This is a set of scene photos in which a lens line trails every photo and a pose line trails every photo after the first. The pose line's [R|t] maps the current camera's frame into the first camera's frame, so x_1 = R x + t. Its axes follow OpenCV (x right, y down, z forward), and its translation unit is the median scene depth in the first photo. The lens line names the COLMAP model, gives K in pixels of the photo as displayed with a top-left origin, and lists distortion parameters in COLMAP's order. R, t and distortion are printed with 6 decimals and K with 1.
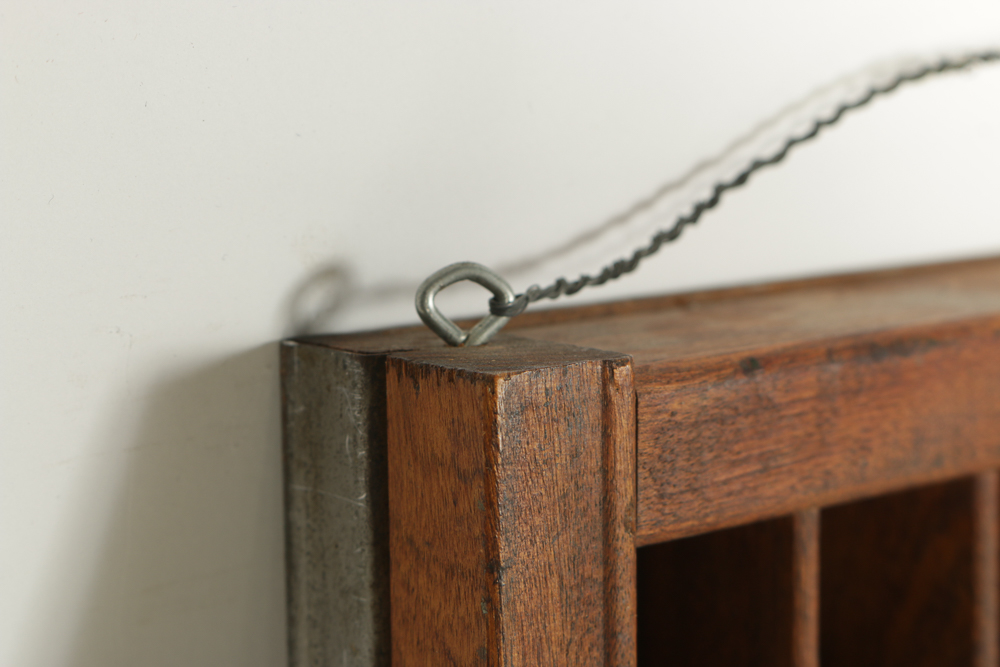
lens RADIAL K [[2548.7, 0, 500.5], [0, 2548.7, 333.1], [0, 0, 1]] dist [0.119416, 0.000000]
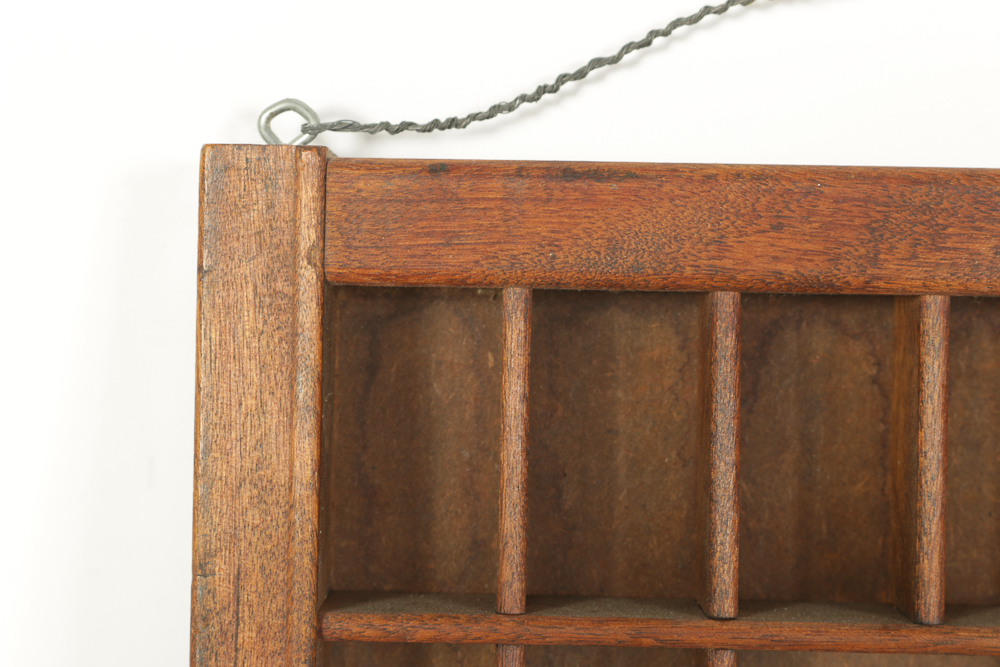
lens RADIAL K [[2548.7, 0, 500.8], [0, 2548.7, 333.8], [0, 0, 1]] dist [0.119416, 0.000000]
pose [[0.727630, 0.021618, -0.685629, 1.129352], [-0.129901, 0.985761, -0.106776, 0.257716], [0.673558, 0.166757, 0.720077, 0.019344]]
